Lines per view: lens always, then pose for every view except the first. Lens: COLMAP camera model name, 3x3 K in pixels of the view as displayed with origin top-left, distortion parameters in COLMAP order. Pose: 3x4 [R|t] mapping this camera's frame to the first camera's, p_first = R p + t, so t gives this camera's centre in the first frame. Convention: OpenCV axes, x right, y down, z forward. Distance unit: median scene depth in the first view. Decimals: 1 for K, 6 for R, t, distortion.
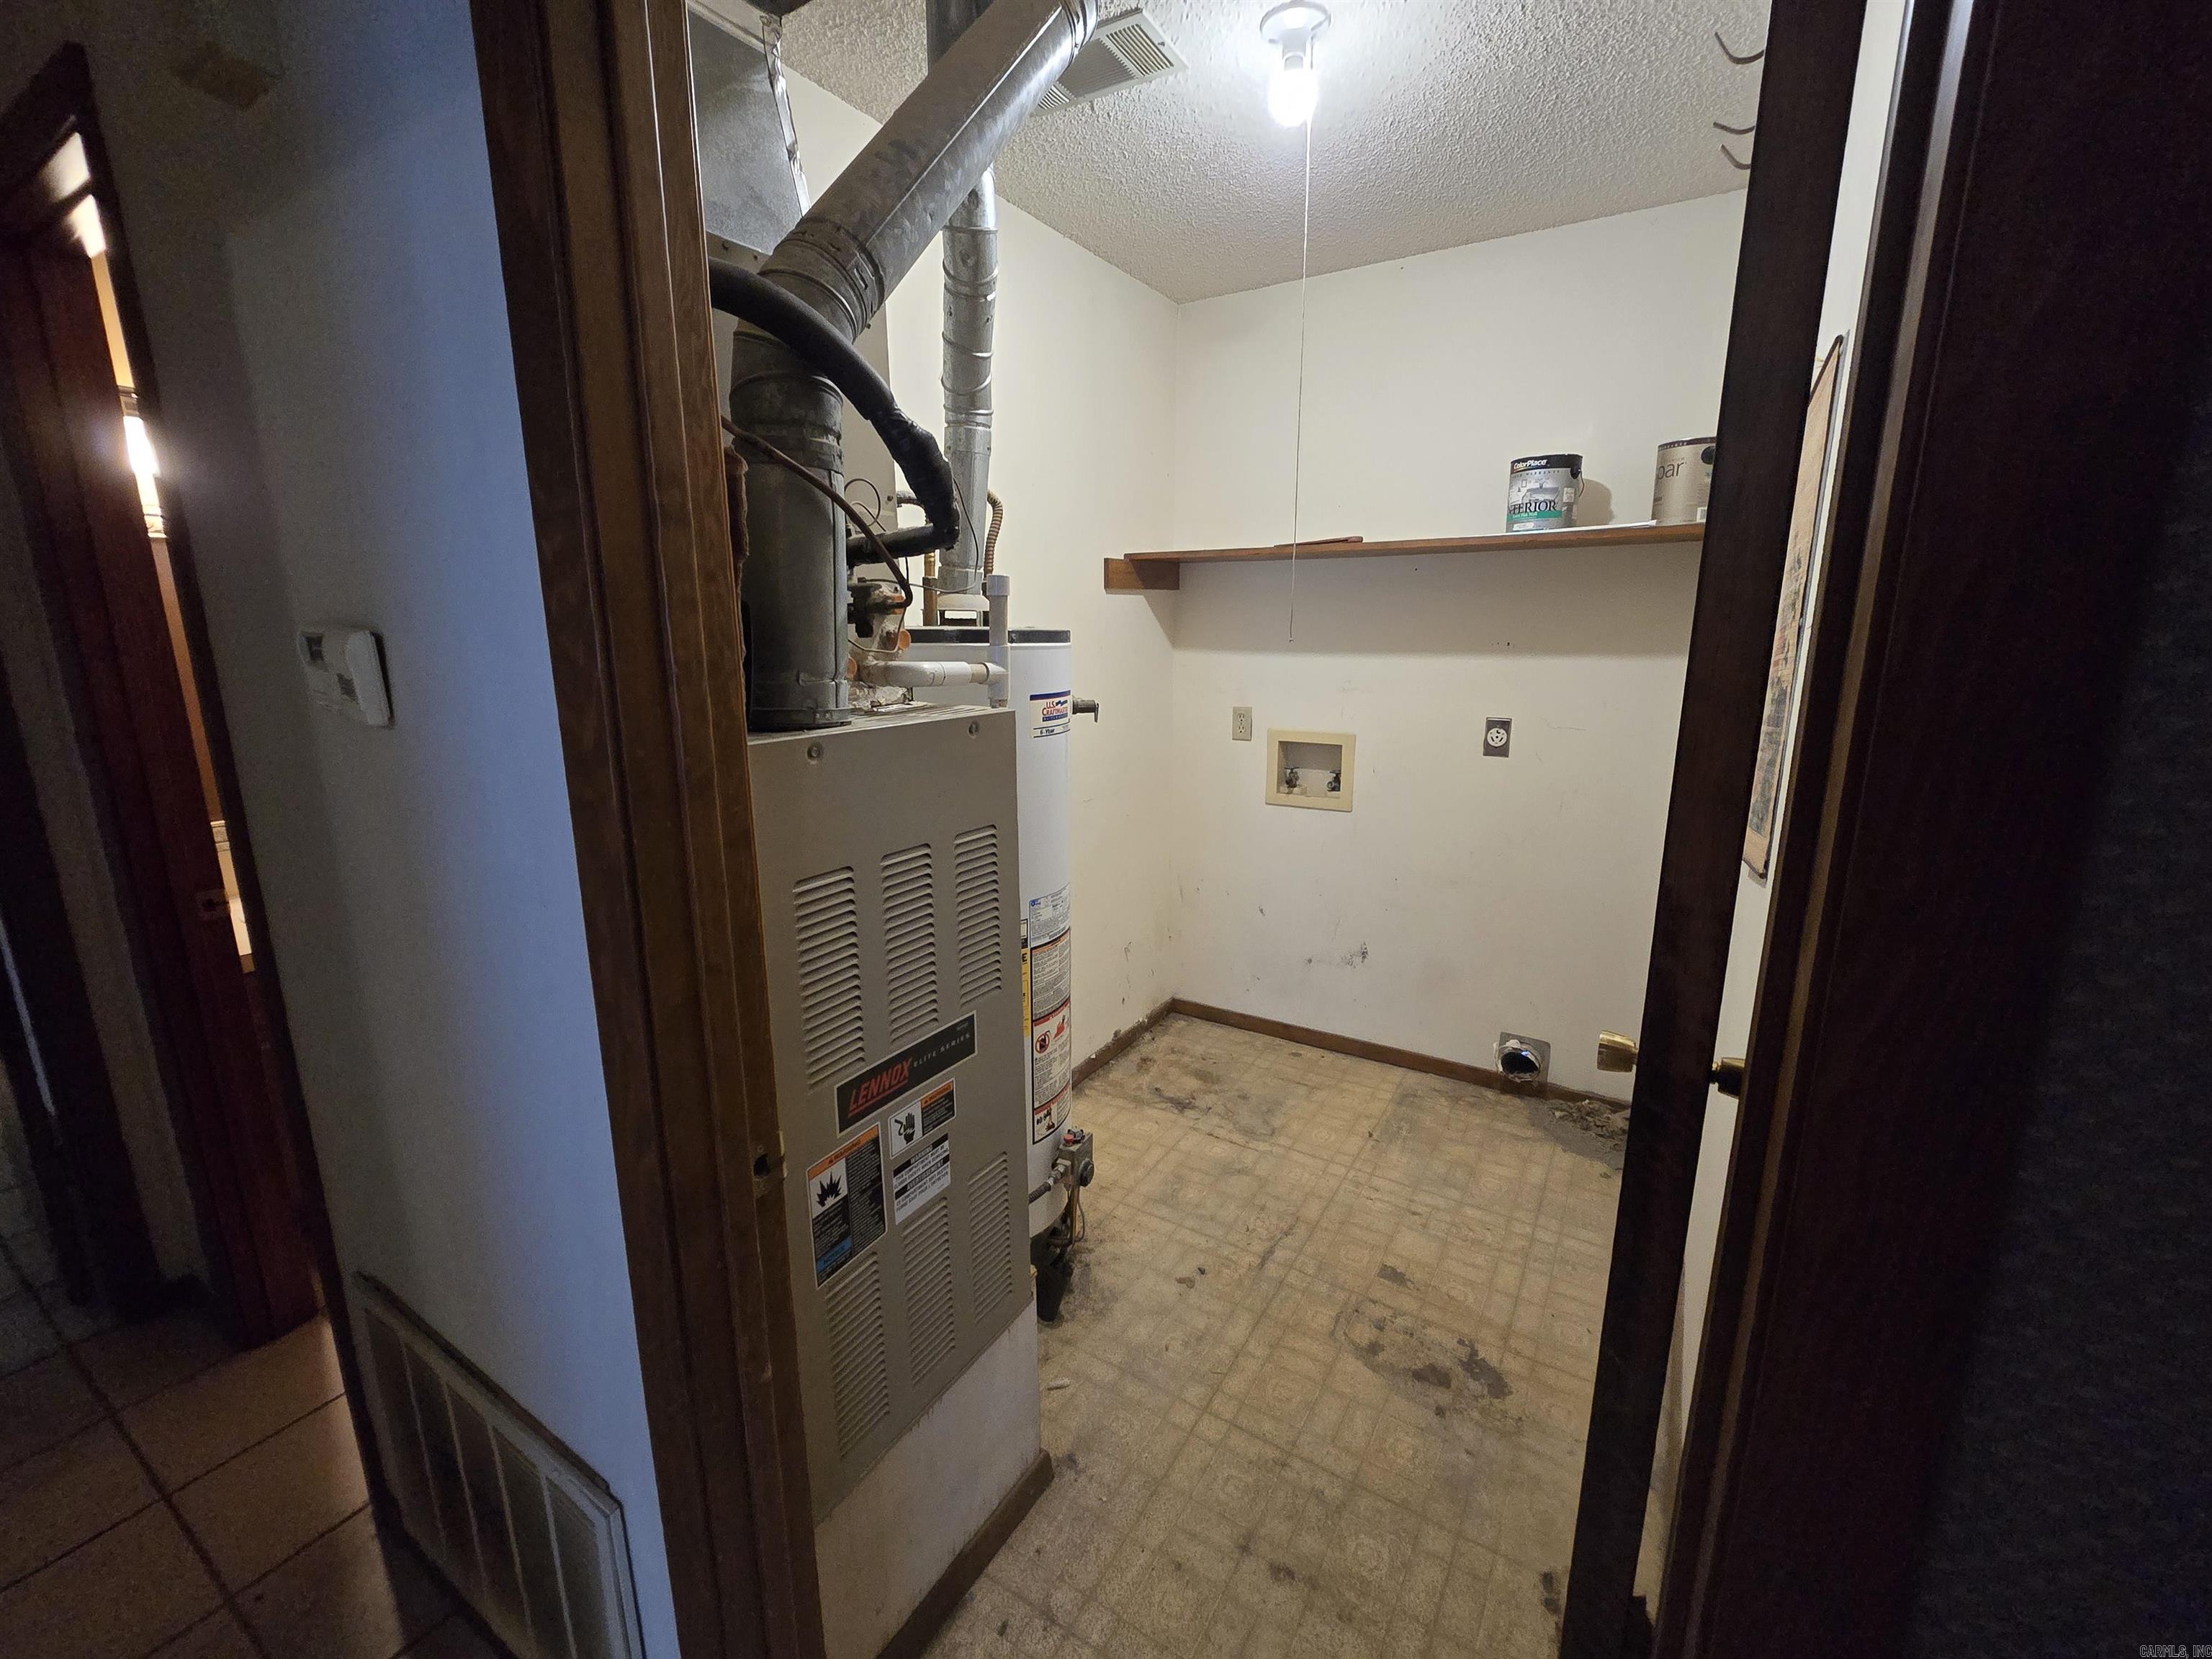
lens RADIAL K [[914.2, 0, 1101.2], [0, 914.2, 821.7], [0, 0, 1]] dist [-0.001182, -0.000479]
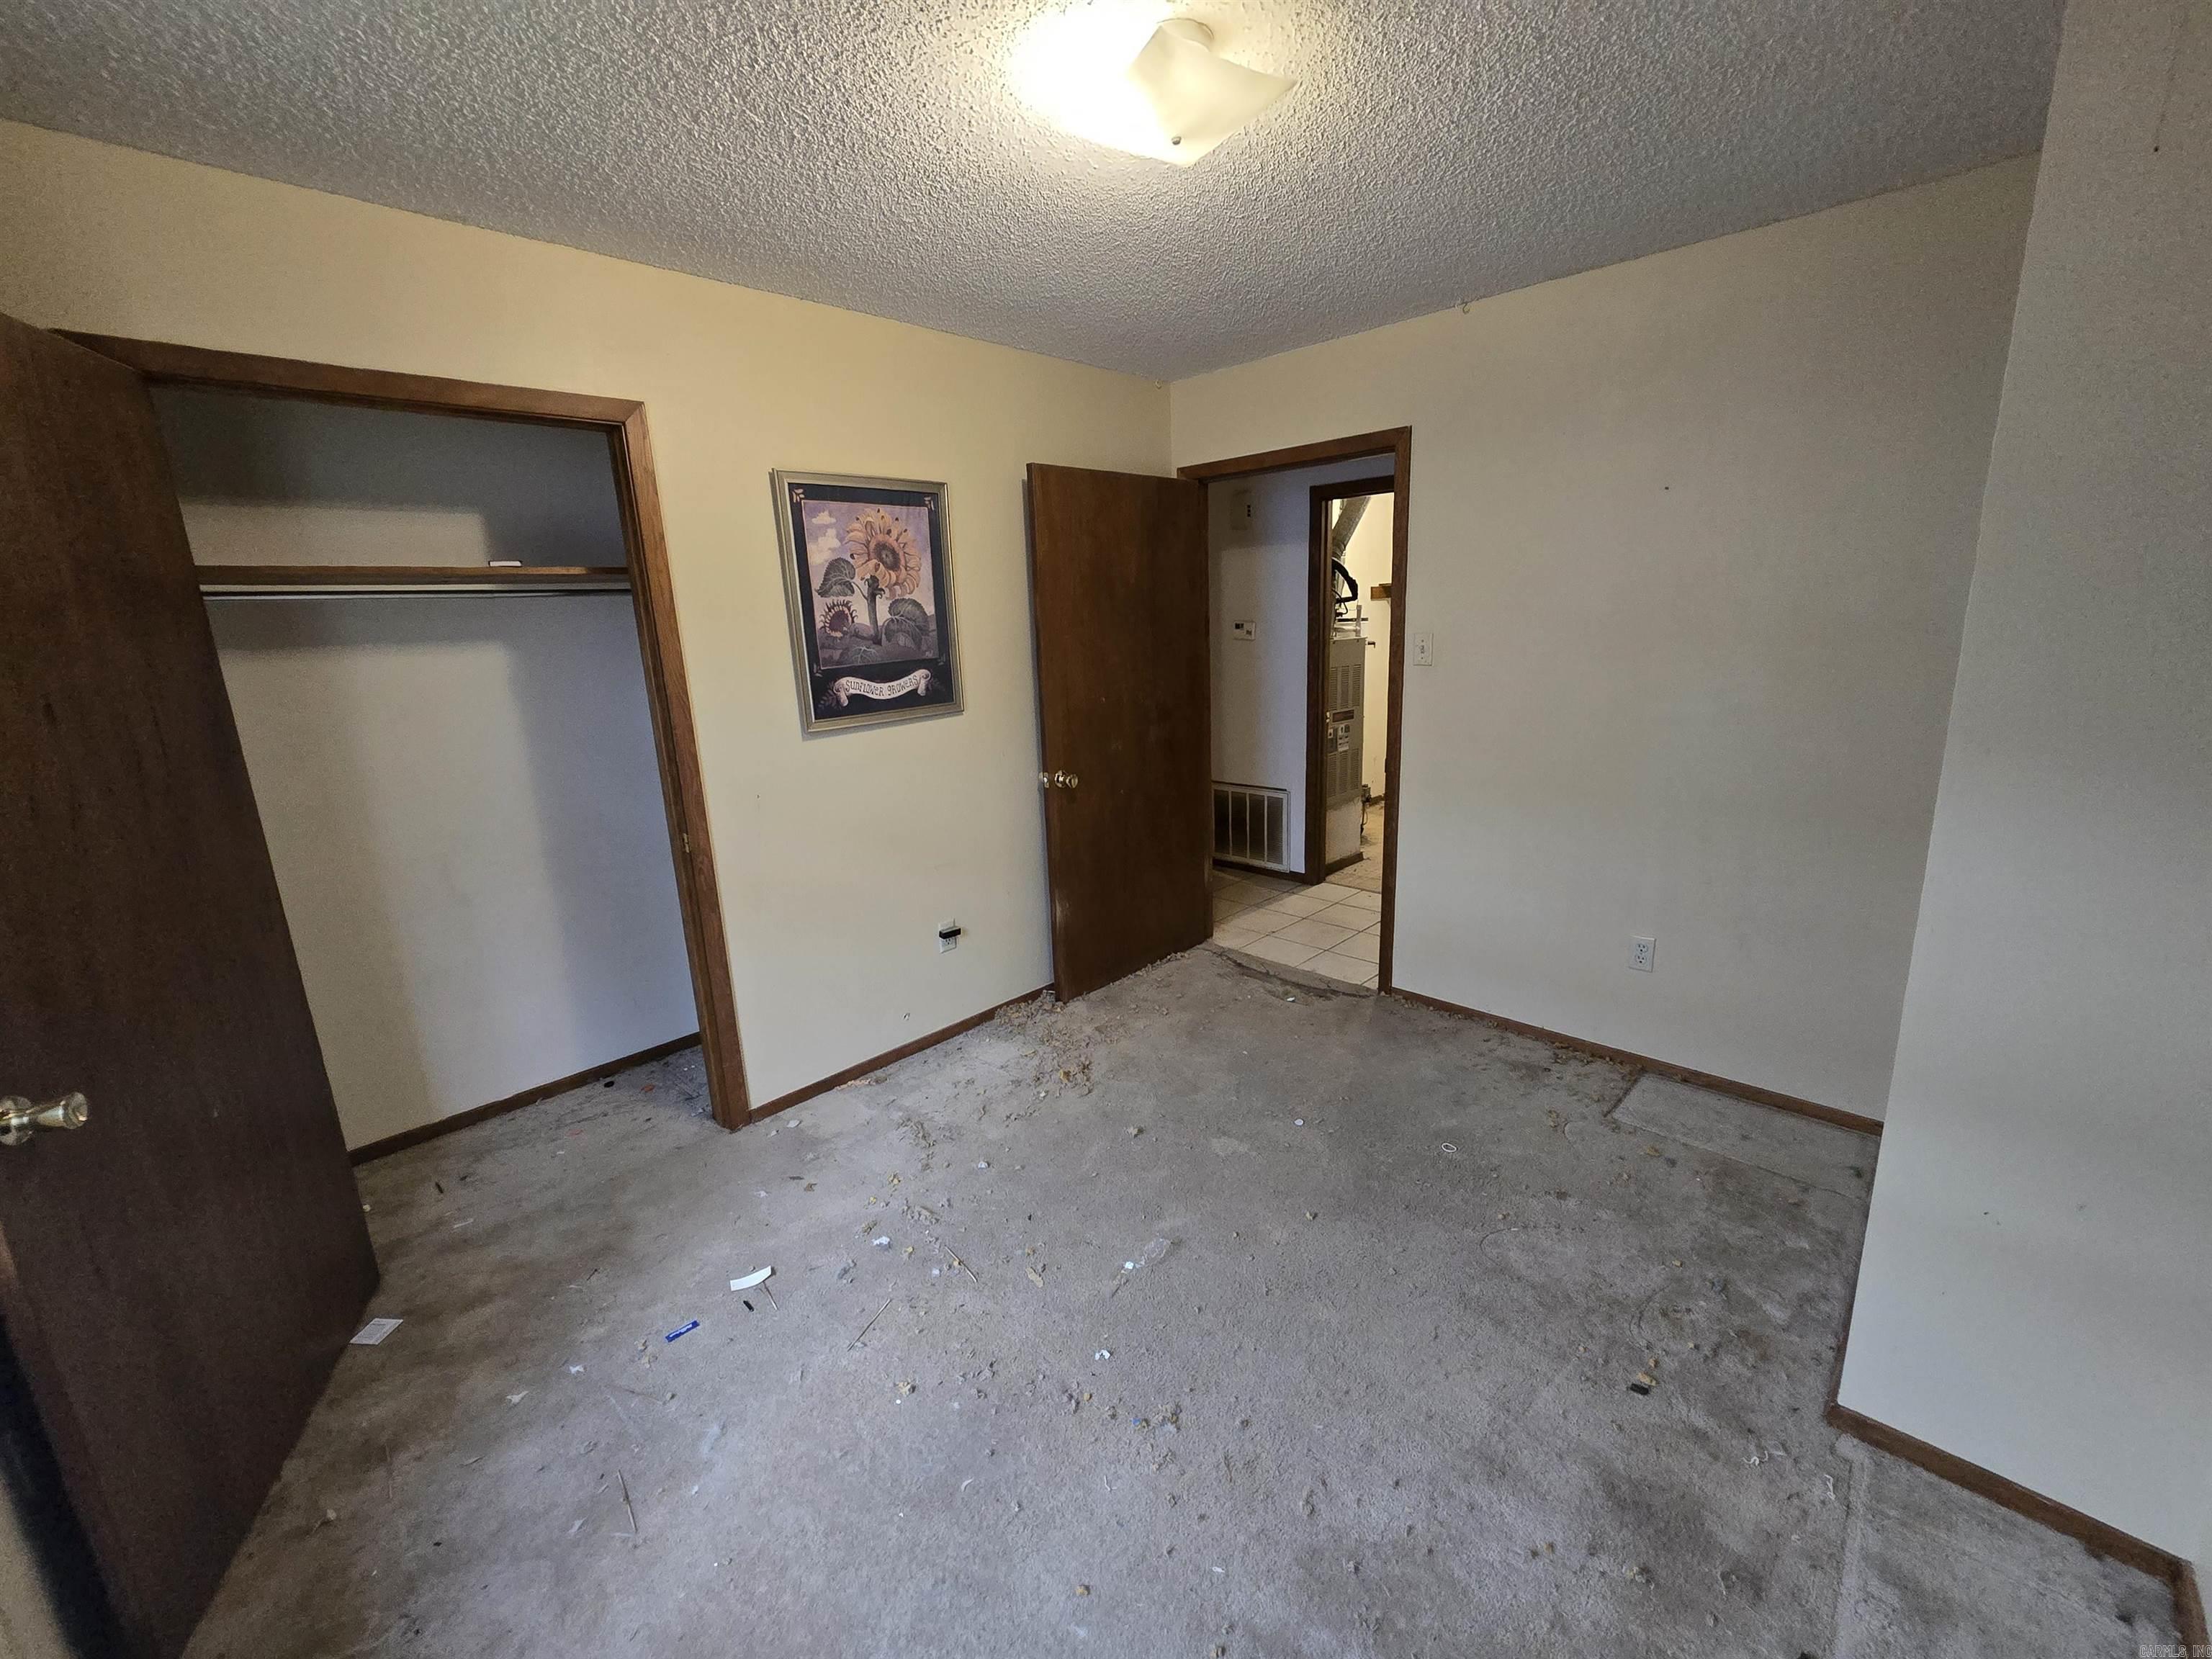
lens RADIAL K [[914.2, 0, 1101.2], [0, 914.2, 821.7], [0, 0, 1]] dist [-0.001182, -0.000479]
pose [[0.976250, 0.012233, -0.216304, -0.413465], [-0.009962, 0.999883, 0.011590, 0.789105], [0.216420, -0.009160, 0.976257, -3.843368]]
